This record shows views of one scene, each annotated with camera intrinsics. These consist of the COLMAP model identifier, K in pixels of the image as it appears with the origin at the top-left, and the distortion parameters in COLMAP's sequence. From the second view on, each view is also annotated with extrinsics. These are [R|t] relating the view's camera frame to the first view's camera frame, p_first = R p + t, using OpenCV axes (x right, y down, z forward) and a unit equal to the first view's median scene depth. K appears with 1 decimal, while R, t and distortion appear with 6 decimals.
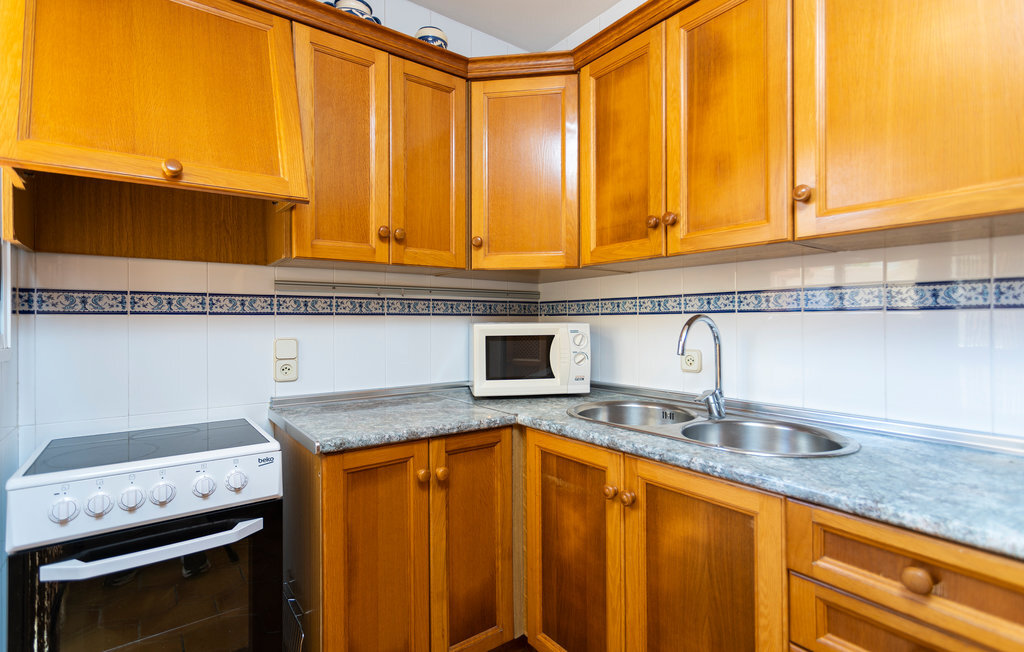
lens RADIAL K [[499.8, 0, 510.1], [0, 499.8, 320.7], [0, 0, 1]] dist [0.025791, 0.000058]
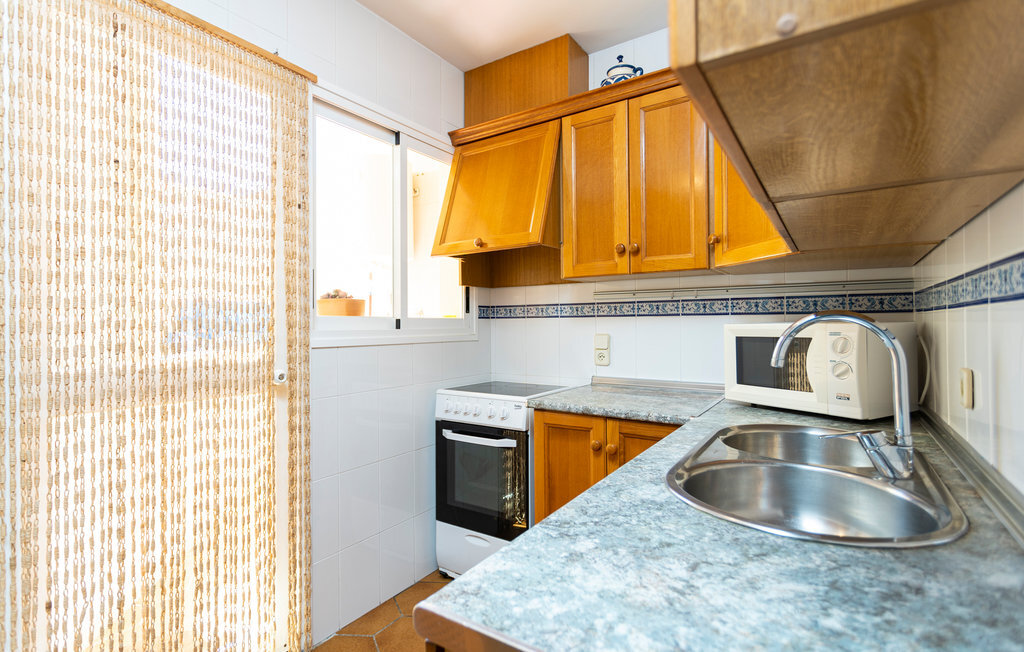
lens RADIAL K [[483.9, 0, 512.0], [0, 483.9, 326.0], [0, 0, 1]] dist [0.000128, 0.000162]
pose [[0.346656, 0.004364, -0.937982, 0.740355], [0.005567, 0.999962, 0.006710, 0.003069], [0.937976, -0.007548, 0.346618, 0.328503]]
